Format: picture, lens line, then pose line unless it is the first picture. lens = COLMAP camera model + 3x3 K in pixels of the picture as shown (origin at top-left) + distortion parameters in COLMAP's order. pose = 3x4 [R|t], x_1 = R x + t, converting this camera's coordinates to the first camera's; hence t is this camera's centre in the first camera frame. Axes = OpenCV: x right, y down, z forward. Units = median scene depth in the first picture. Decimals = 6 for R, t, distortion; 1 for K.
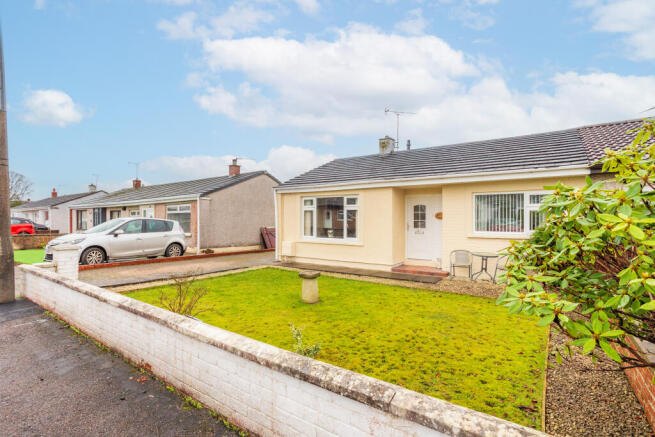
lens RADIAL K [[316.8, 0, 326.3], [0, 316.8, 219.9], [0, 0, 1]] dist [-0.004416, 0.001374]
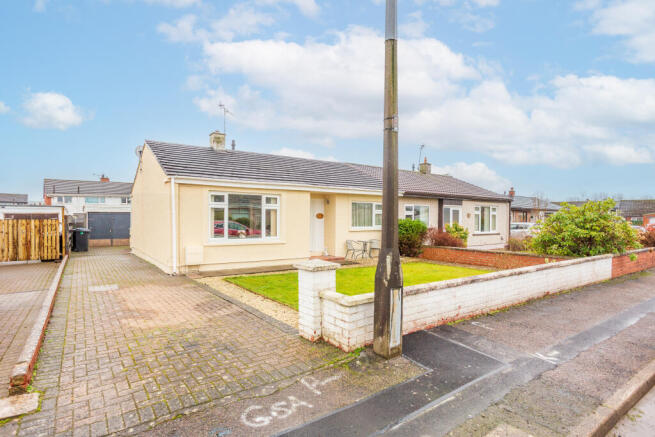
lens RADIAL K [[346.8, 0, 325.7], [0, 346.8, 219.8], [0, 0, 1]] dist [-0.000557, 0.000023]
pose [[0.344590, -0.000440, 0.938753, -0.850822], [-0.001896, 0.999998, 0.001165, 0.000328], [-0.938751, -0.002181, 0.344588, 0.425421]]
